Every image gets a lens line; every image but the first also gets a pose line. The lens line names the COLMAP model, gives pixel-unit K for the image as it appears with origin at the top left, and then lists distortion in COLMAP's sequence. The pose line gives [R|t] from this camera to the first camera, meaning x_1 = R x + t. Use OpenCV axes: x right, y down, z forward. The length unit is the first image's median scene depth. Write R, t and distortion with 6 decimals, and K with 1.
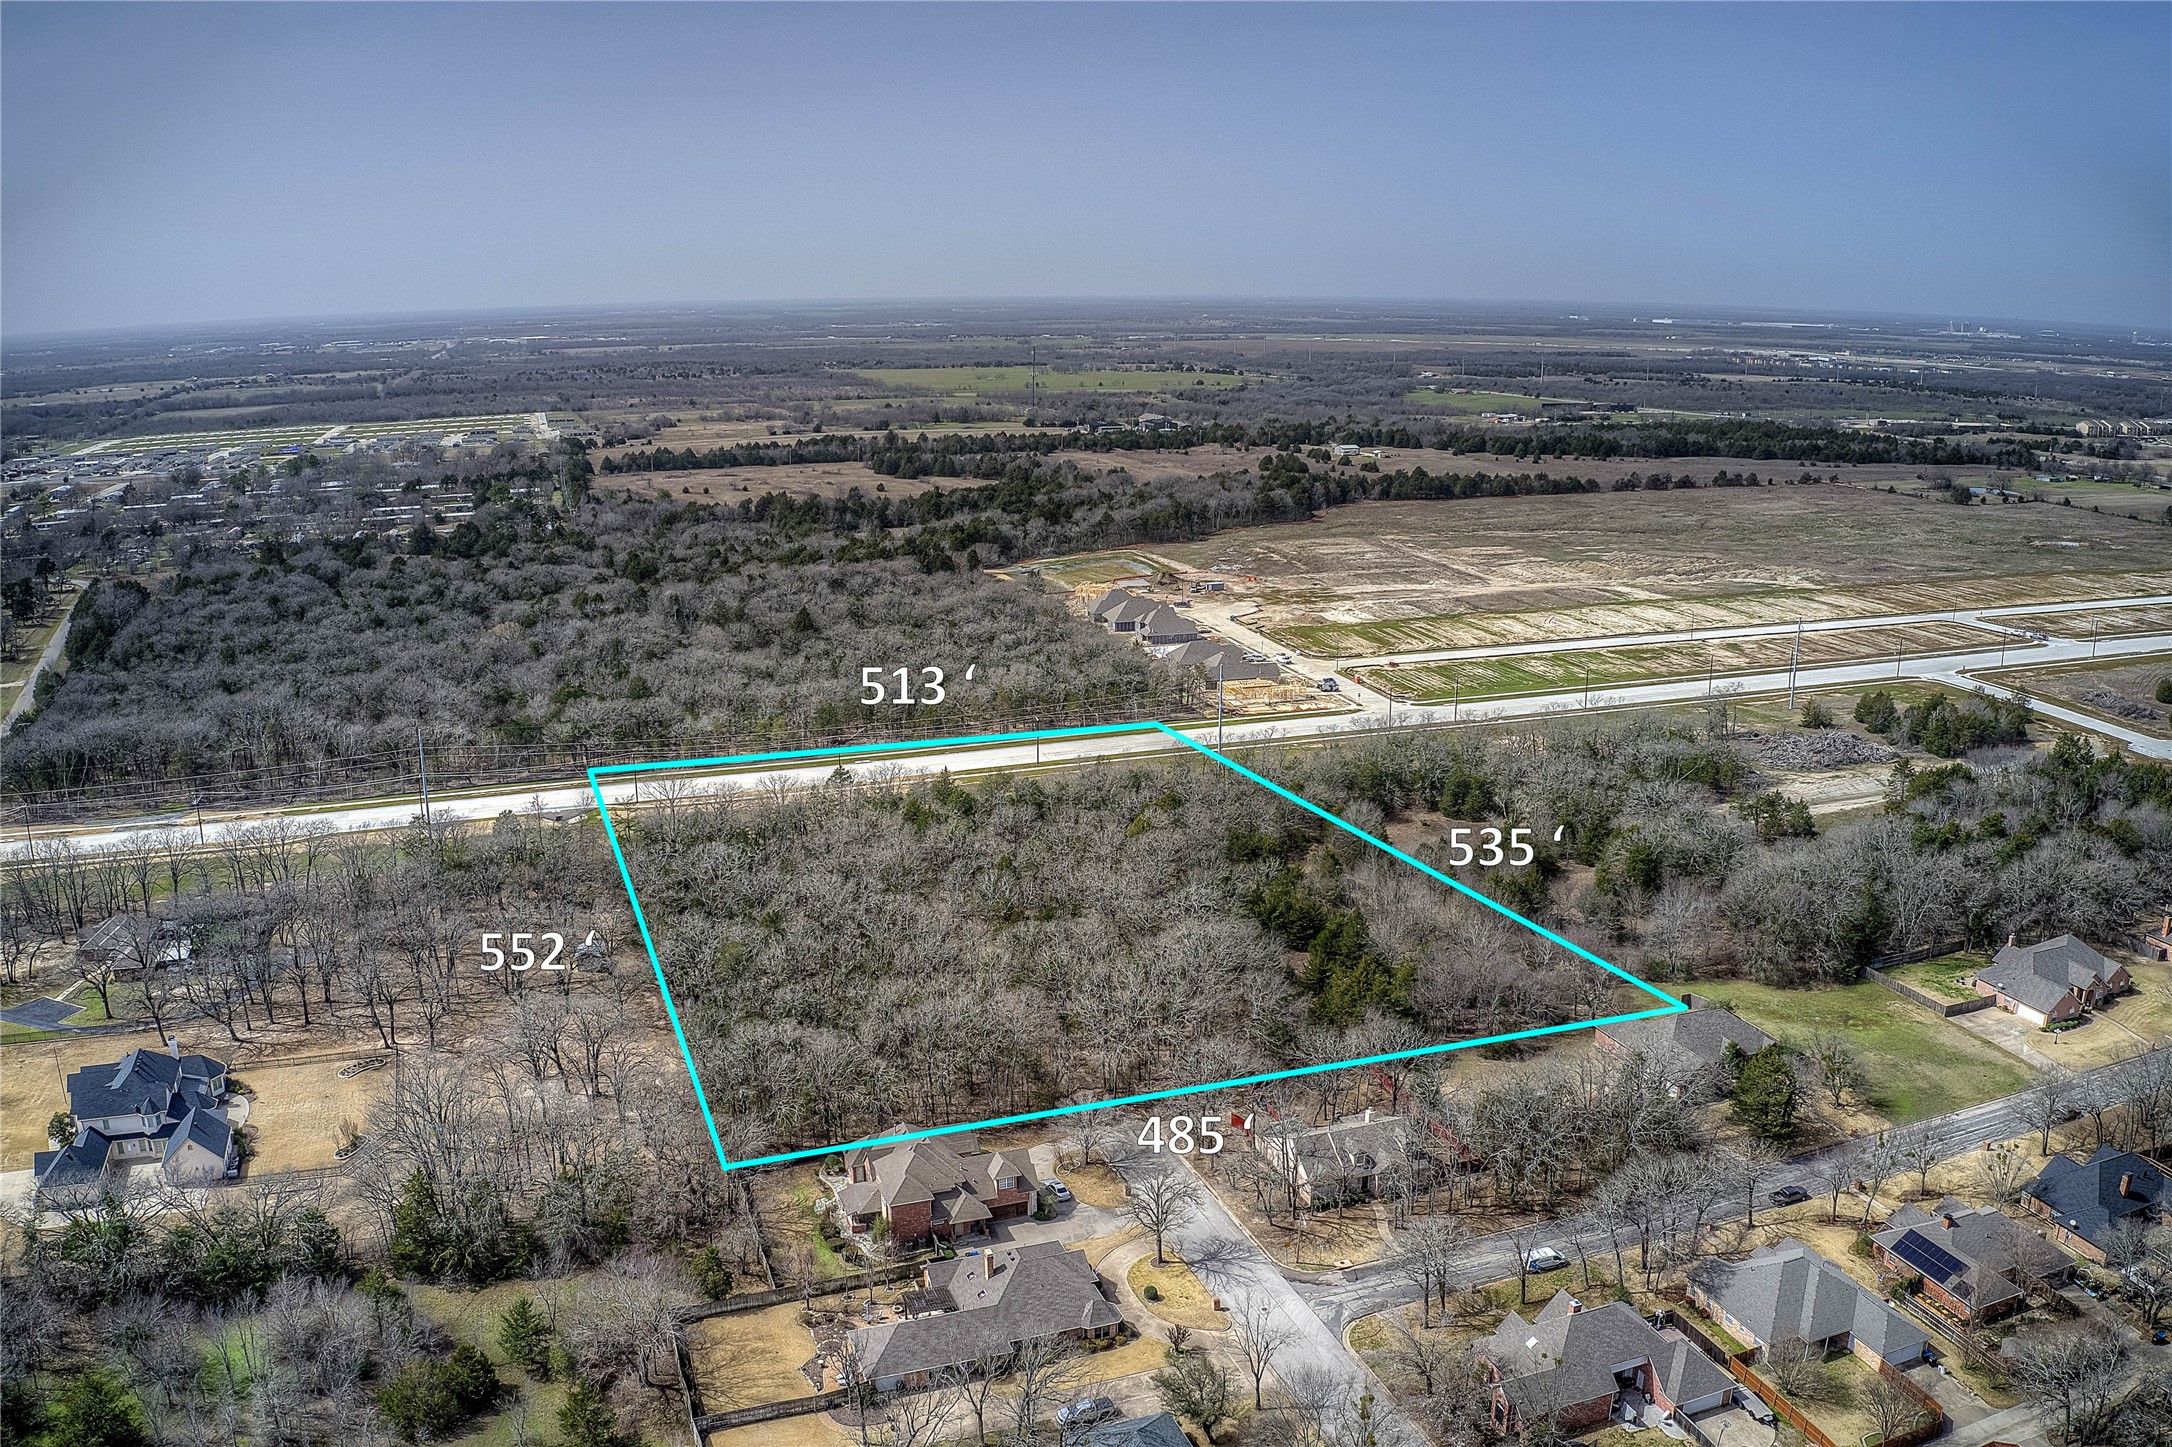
lens RADIAL K [[1707.2, 0, 1079.1], [0, 1707.2, 717.0], [0, 0, 1]] dist [-0.187295, 0.035883]
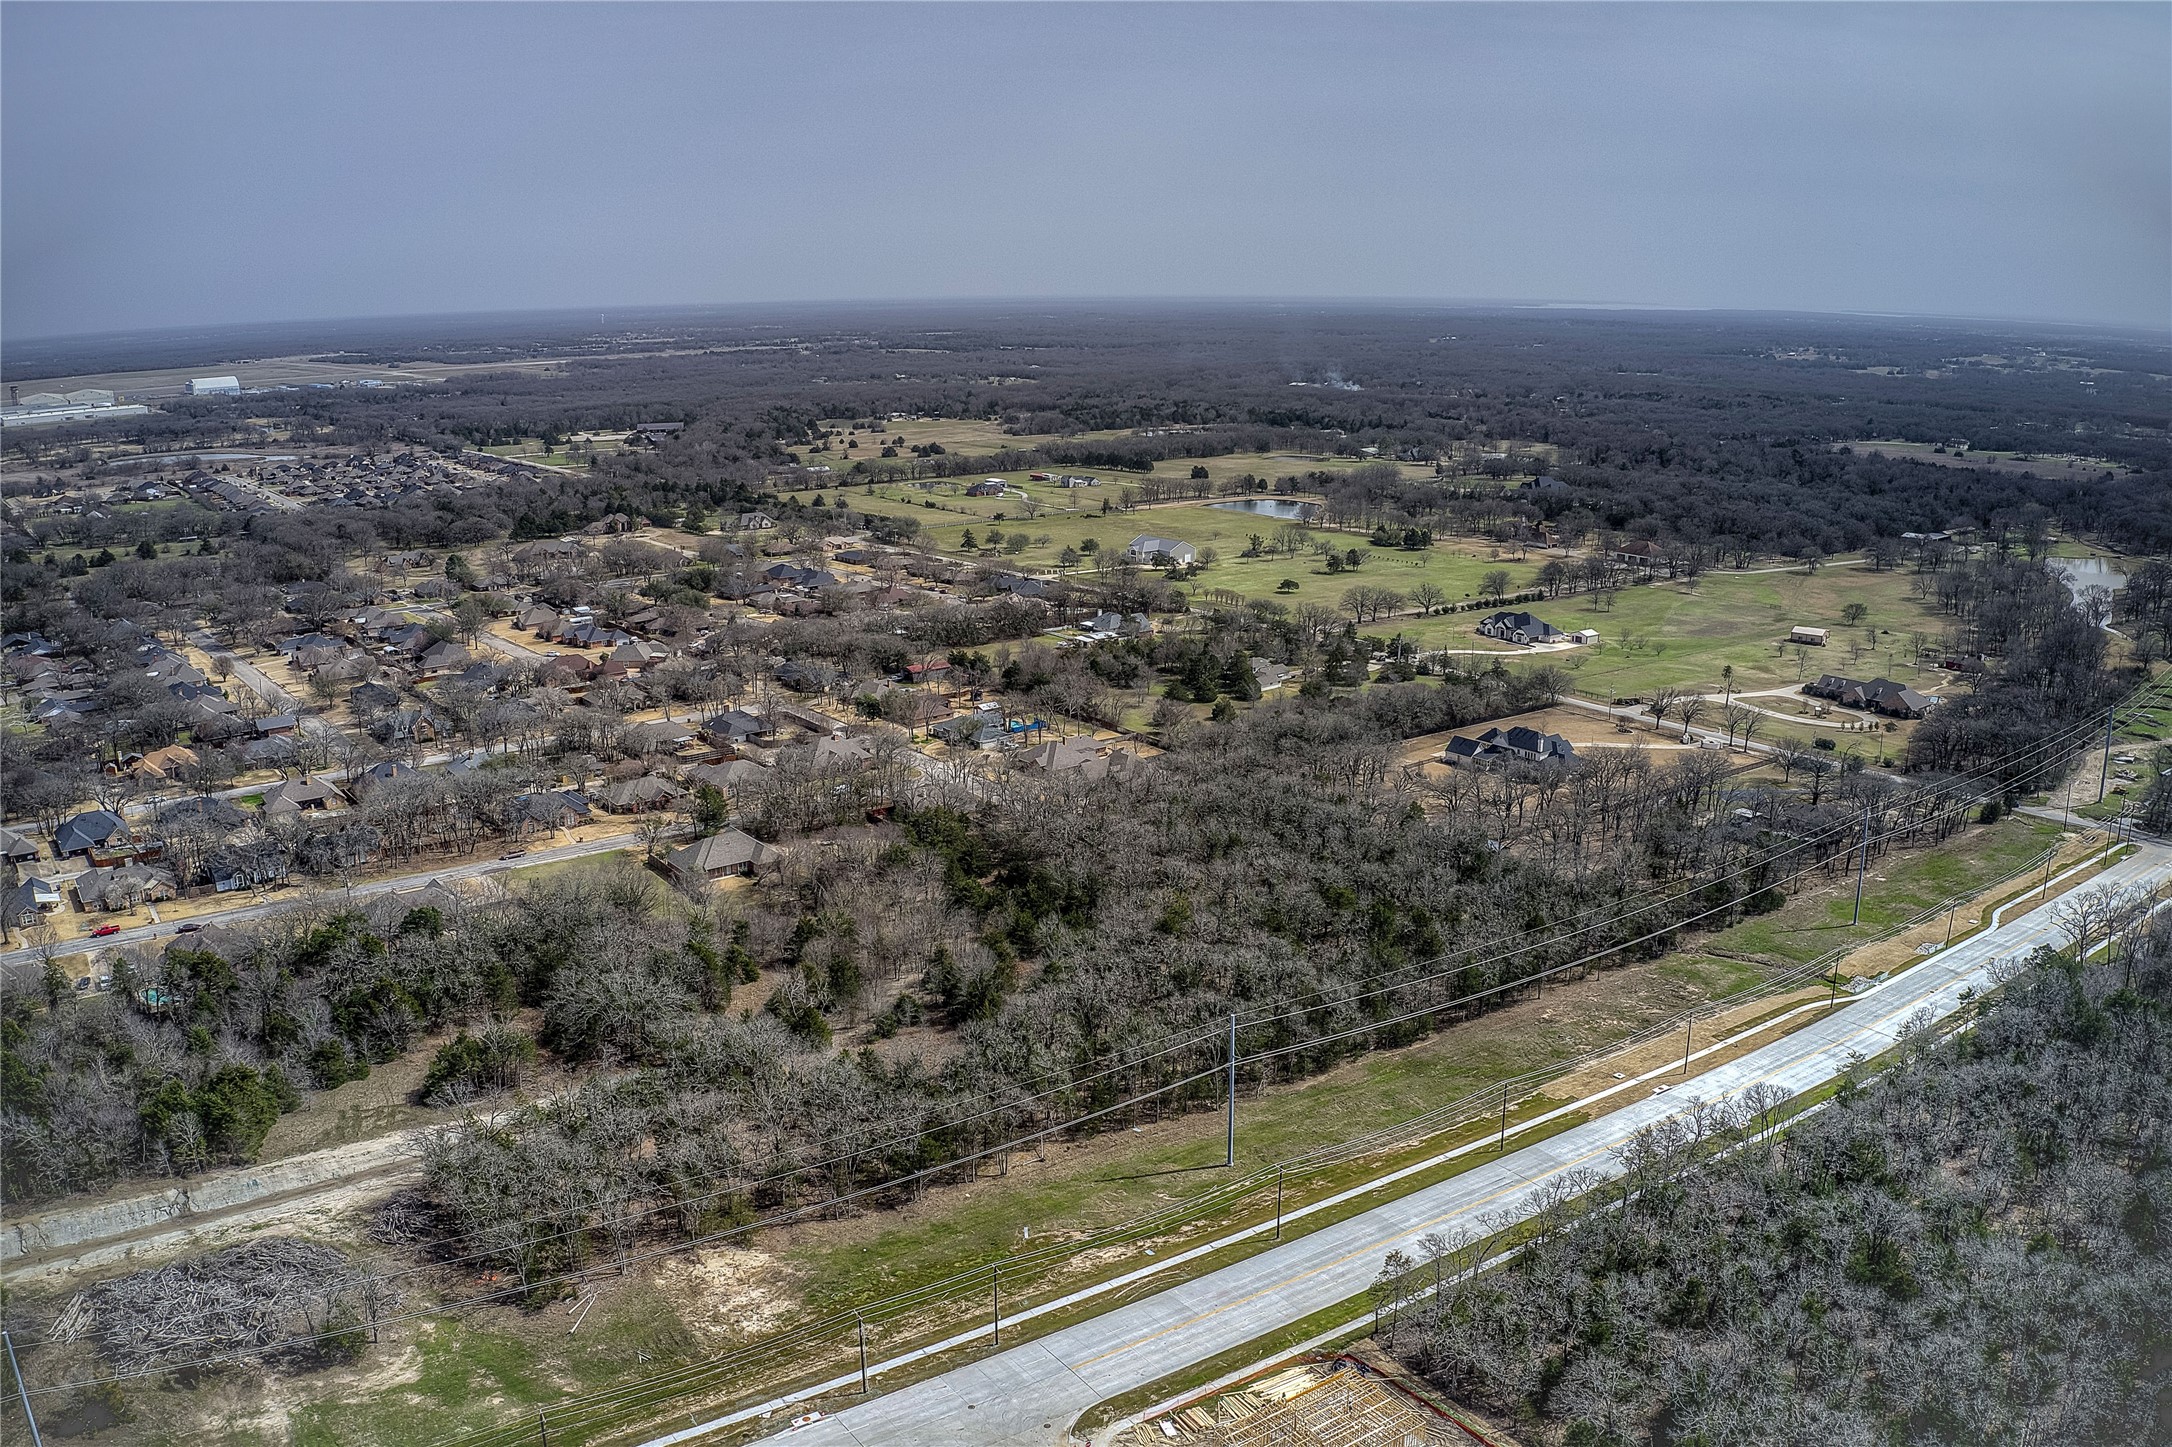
lens RADIAL K [[1714.7, 0, 1079.8], [0, 1714.7, 717.7], [0, 0, 1]] dist [-0.189830, 0.040599]
pose [[-0.952251, 0.083896, -0.293562, 0.151666], [-0.066517, 0.881404, 0.467657, -0.203196], [0.297981, 0.464854, -0.833737, 0.700112]]
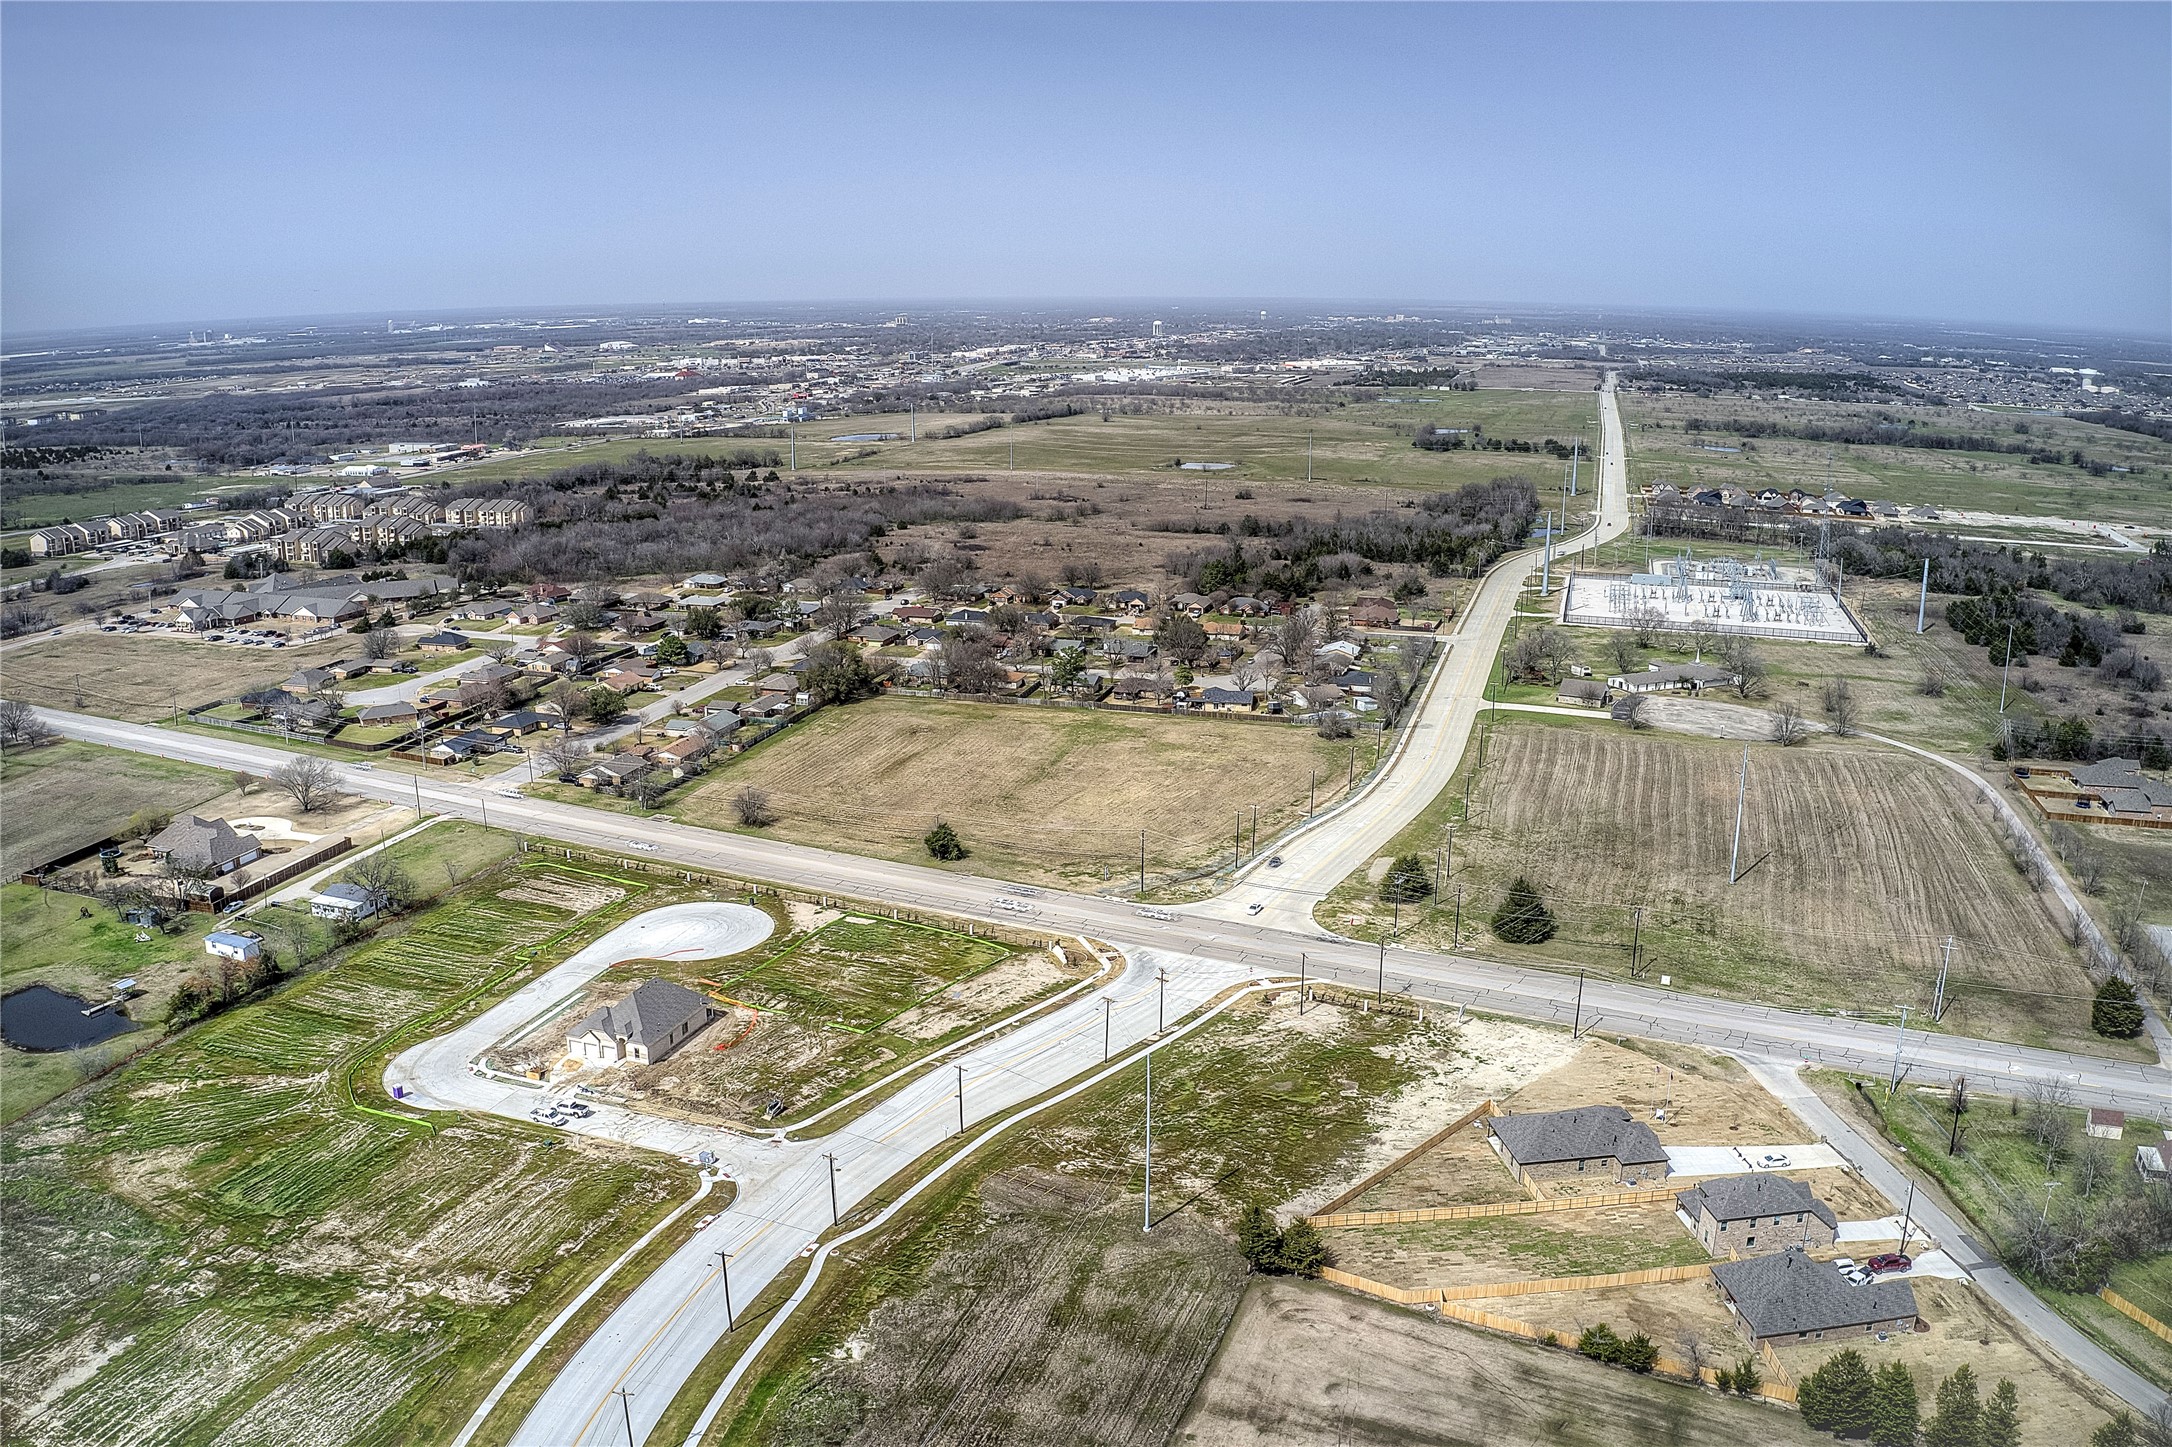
lens RADIAL K [[1718.1, 0, 1080.5], [0, 1718.1, 719.6], [0, 0, 1]] dist [-0.185330, 0.033266]
pose [[0.583136, -0.198998, 0.787625, 0.638094], [0.200857, 0.974750, 0.097568, -0.163635], [-0.787153, 0.101305, 0.608381, 0.538678]]
